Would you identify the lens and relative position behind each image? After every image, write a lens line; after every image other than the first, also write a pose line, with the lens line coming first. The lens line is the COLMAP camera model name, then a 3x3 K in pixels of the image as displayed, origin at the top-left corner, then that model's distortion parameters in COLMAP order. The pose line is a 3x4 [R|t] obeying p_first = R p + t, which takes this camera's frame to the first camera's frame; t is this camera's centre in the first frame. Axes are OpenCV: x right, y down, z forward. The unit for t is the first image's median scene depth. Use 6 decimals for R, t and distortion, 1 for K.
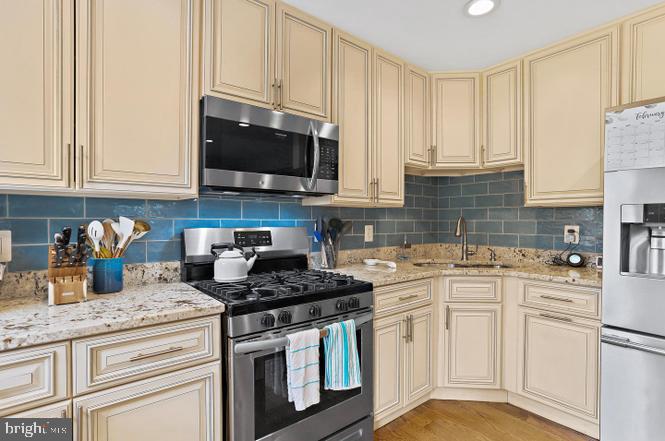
lens RADIAL K [[327.5, 0, 332.0], [0, 327.5, 224.2], [0, 0, 1]] dist [-0.053710, 0.031588]
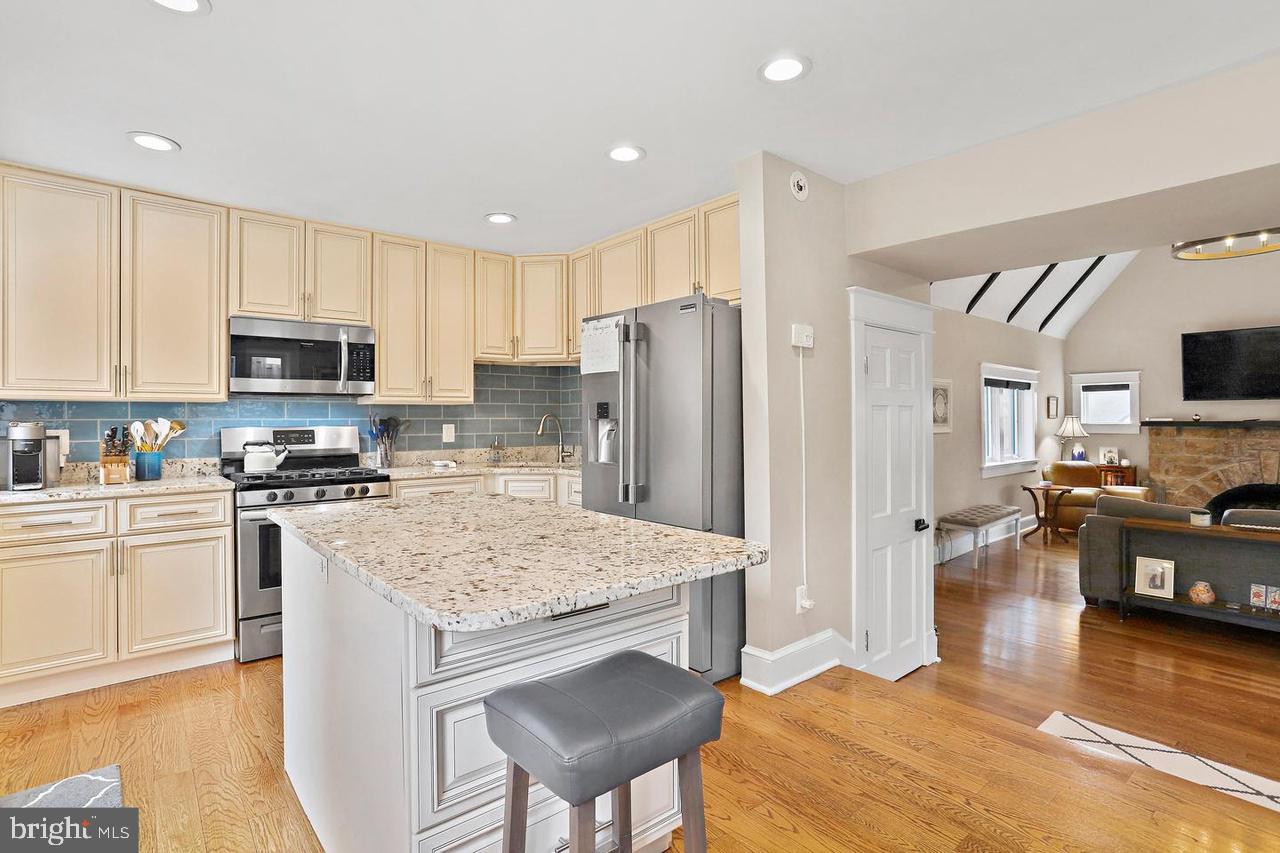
lens RADIAL K [[632.8, 0, 635.6], [0, 632.8, 416.2], [0, 0, 1]] dist [-0.051641, 0.039905]
pose [[0.999903, -0.009489, 0.010173, 1.077242], [0.009647, 0.999833, -0.015549, 0.023032], [-0.010024, 0.015645, 0.999827, -1.318784]]
